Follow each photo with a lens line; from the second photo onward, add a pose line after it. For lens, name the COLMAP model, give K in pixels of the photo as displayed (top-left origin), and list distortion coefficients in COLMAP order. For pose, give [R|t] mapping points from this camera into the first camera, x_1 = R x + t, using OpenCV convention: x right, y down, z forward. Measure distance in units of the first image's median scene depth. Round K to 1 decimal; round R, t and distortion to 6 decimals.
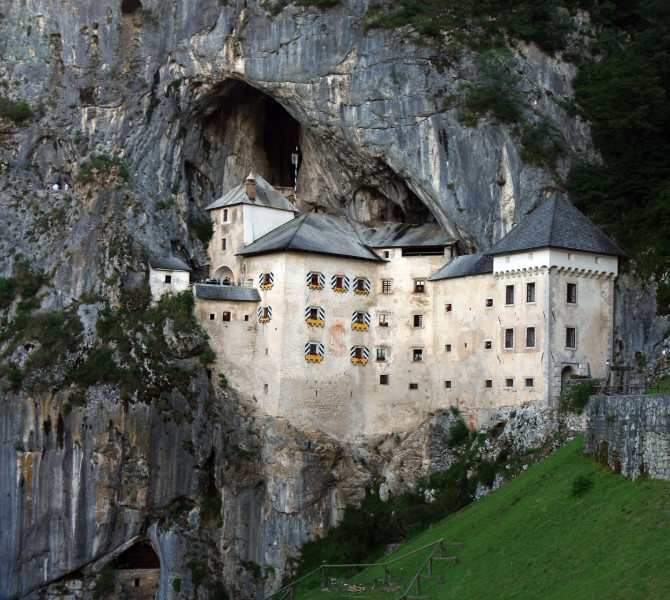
lens RADIAL K [[998.6, 0, 335.0], [0, 998.6, 300.0], [0, 0, 1]] dist [0.053325, 0.062834]
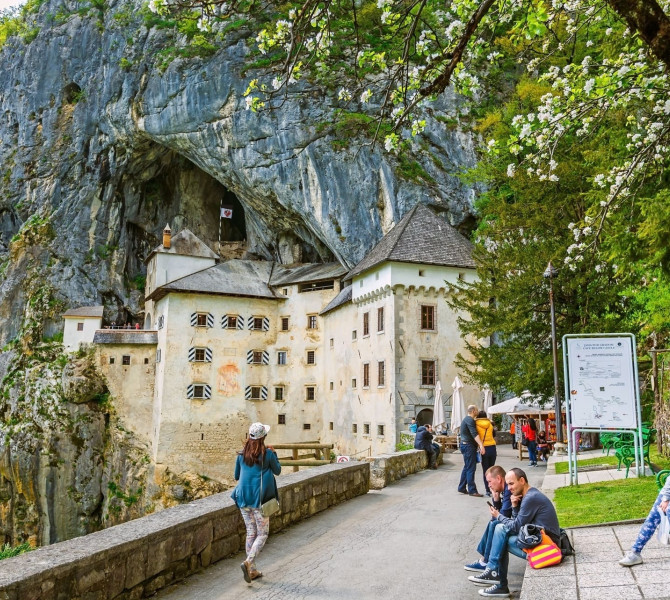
lens RADIAL K [[575.4, 0, 335.0], [0, 575.4, 300.0], [0, 0, 1]] dist [0.010635, -0.004091]
pose [[0.976066, -0.056945, -0.209884, 0.227237], [0.040162, 0.995708, -0.083382, 0.012924], [0.213732, 0.072957, 0.974164, 0.461973]]
